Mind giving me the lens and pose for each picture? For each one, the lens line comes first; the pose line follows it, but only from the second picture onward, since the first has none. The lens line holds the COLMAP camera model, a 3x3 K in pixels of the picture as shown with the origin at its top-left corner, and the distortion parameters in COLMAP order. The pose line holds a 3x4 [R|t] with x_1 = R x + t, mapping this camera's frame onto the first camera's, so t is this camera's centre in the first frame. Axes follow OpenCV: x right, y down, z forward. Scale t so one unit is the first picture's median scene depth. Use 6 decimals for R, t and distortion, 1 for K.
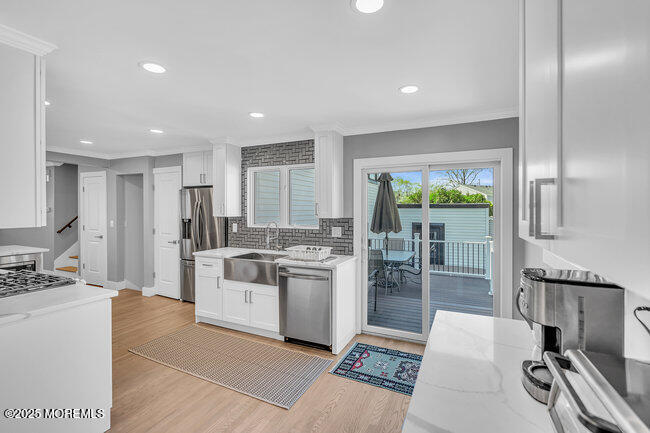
lens RADIAL K [[297.5, 0, 325.4], [0, 297.5, 212.9], [0, 0, 1]] dist [-0.003571, 0.000300]
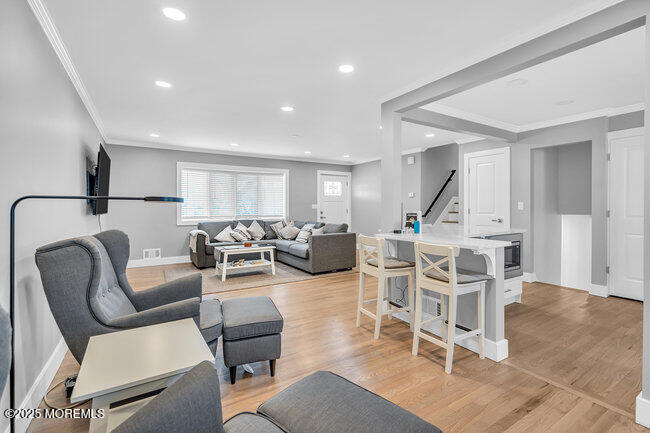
lens RADIAL K [[297.5, 0, 327.2], [0, 297.5, 210.5], [0, 0, 1]] dist [-0.003571, 0.000300]
pose [[0.832490, 0.005453, -0.554013, -1.283353], [-0.001220, 0.999967, 0.008009, 0.079408], [0.554038, -0.005992, 0.832470, -0.074042]]
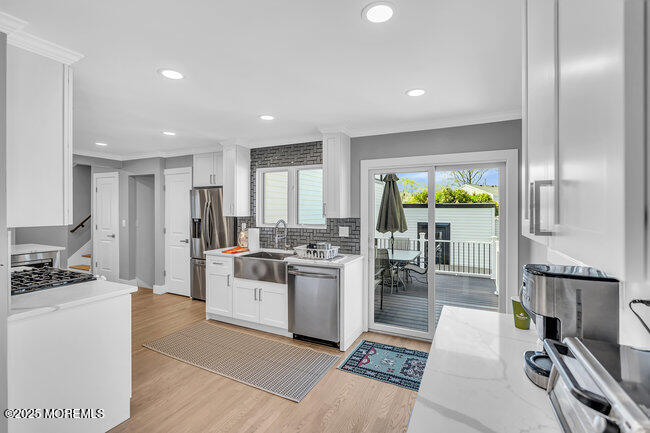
lens RADIAL K [[297.5, 0, 324.4], [0, 297.5, 211.6], [0, 0, 1]] dist [-0.003571, 0.000300]
pose [[0.999834, -0.000061, -0.018200, -0.012082], [-0.000021, 0.999990, -0.004463, 0.001382], [0.018200, 0.004463, 0.999824, -0.026613]]
